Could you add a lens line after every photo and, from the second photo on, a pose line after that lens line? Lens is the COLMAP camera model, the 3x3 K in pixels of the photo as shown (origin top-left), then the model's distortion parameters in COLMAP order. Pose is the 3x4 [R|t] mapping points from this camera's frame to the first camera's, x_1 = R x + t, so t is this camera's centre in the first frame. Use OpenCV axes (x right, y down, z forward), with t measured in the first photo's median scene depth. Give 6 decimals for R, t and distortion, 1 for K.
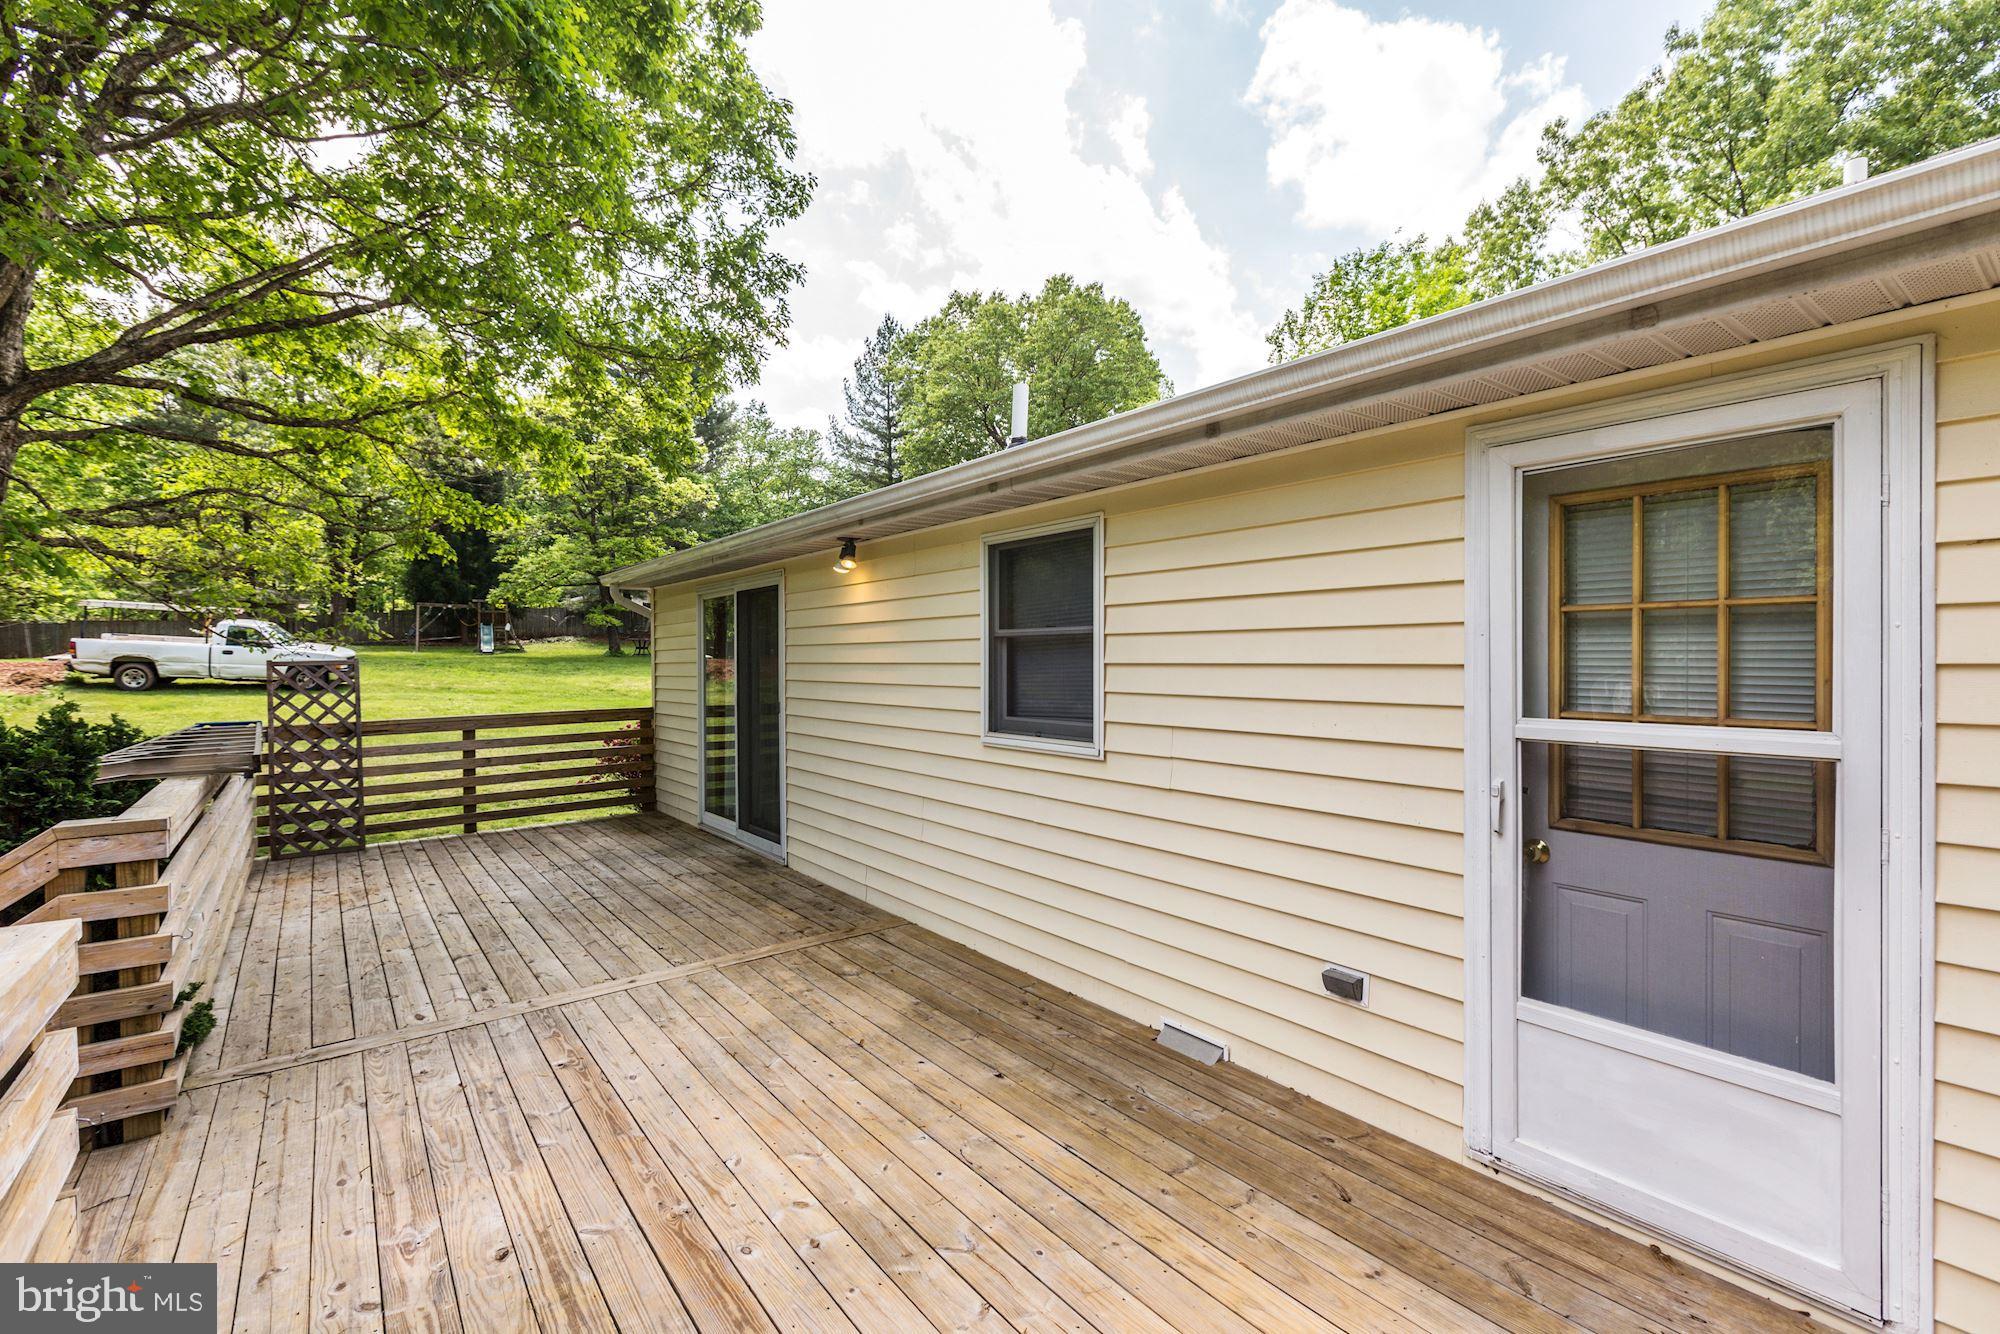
lens RADIAL K [[927.1, 0, 1000.0], [0, 927.1, 667.0], [0, 0, 1]] dist [0.000089, -0.018985]
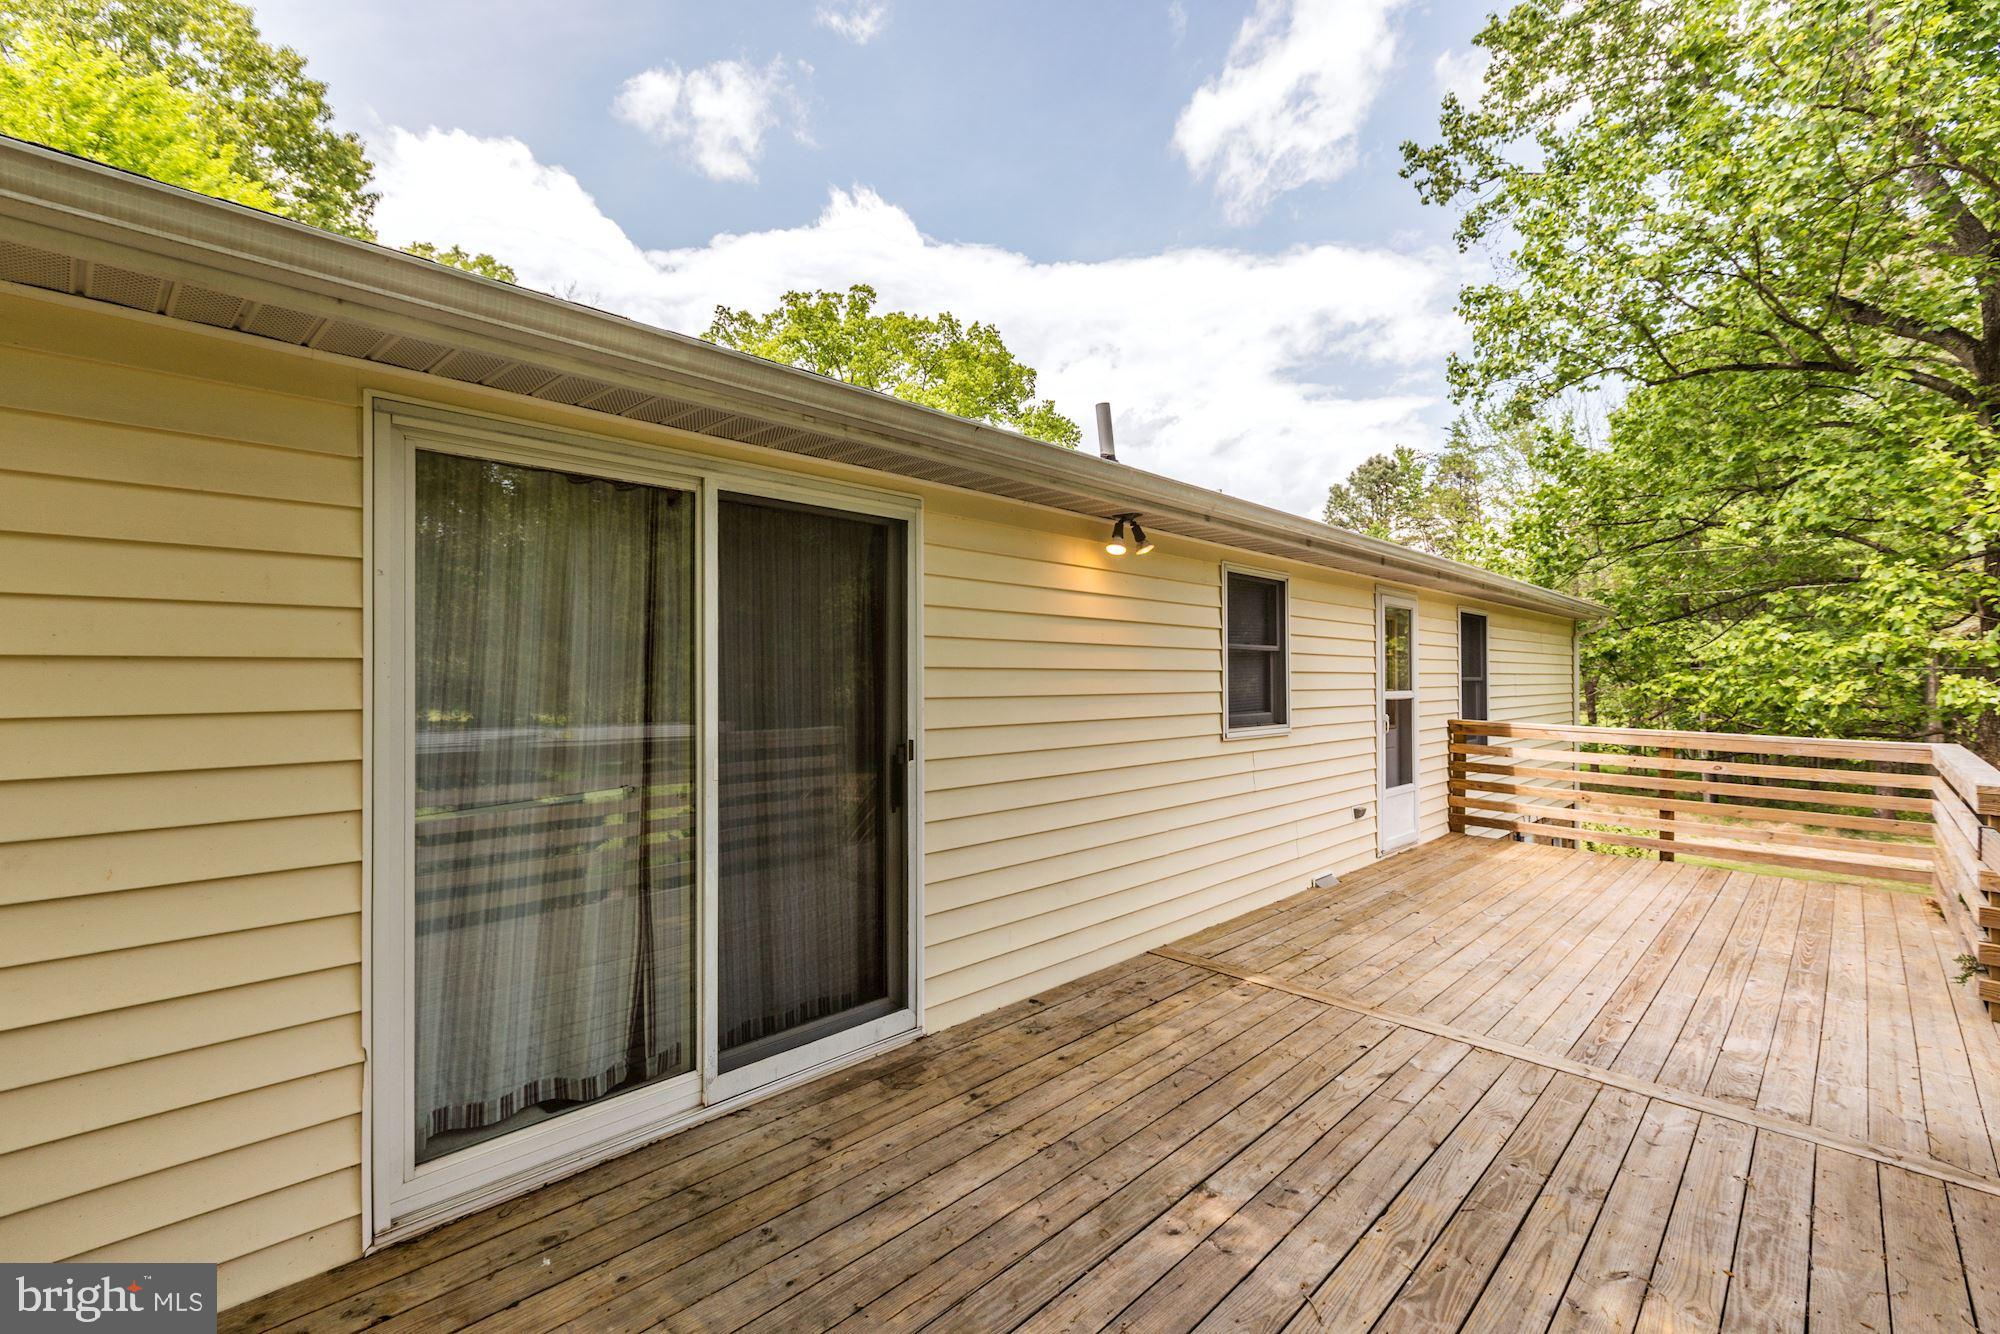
lens RADIAL K [[909.9, 0, 1000.0], [0, 909.9, 667.0], [0, 0, 1]] dist [0.002061, -0.001289]
pose [[-0.181136, -0.002297, 0.983455, -1.143796], [-0.001255, 0.999997, 0.002105, -0.011577], [-0.983457, -0.000853, -0.181138, 1.558896]]
